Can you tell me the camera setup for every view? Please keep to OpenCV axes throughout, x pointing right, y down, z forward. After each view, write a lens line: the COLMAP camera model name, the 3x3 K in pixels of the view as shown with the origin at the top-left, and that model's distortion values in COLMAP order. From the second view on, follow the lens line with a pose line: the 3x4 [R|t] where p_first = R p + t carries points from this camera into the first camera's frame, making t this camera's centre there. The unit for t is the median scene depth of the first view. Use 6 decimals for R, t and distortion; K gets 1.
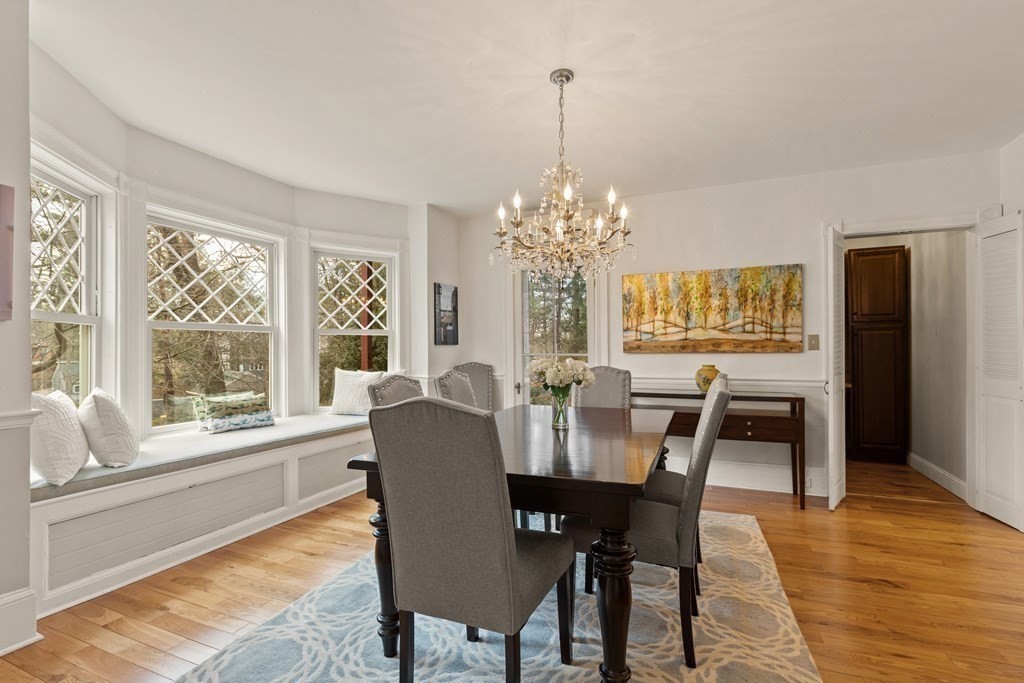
lens RADIAL K [[473.1, 0, 512.0], [0, 473.1, 341.5], [0, 0, 1]] dist [-0.001342, -0.000349]
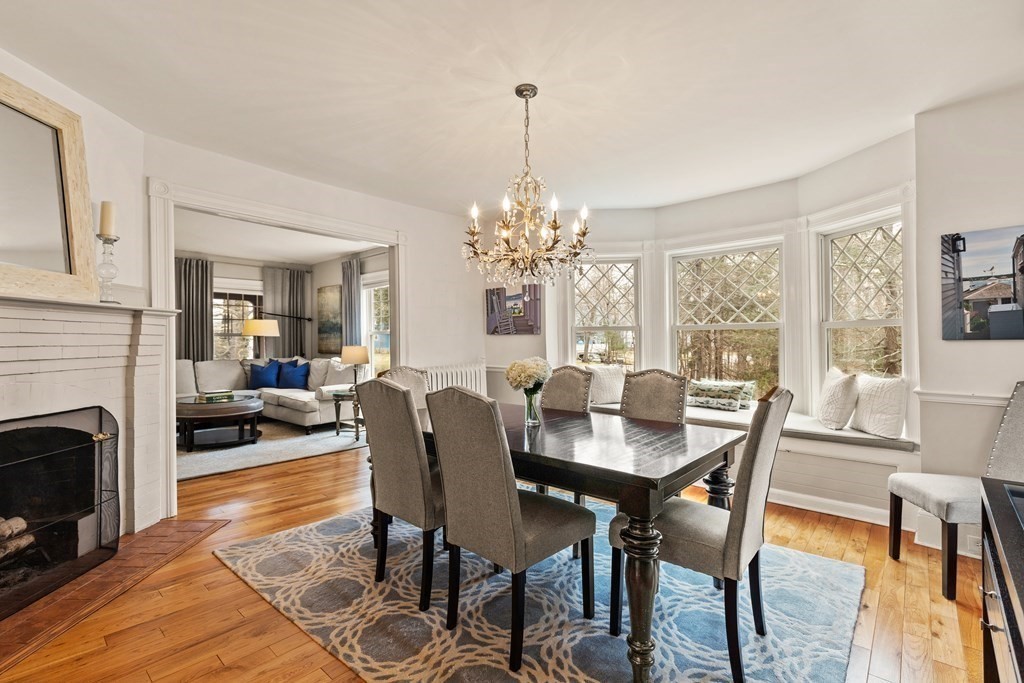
lens RADIAL K [[460.4, 0, 512.0], [0, 460.4, 341.5], [0, 0, 1]] dist [0.006111, 0.000312]
pose [[-0.331147, 0.007784, -0.943547, 0.727056], [0.021750, 0.999763, 0.000614, -0.003904], [0.943329, -0.020319, -0.331238, 0.873204]]
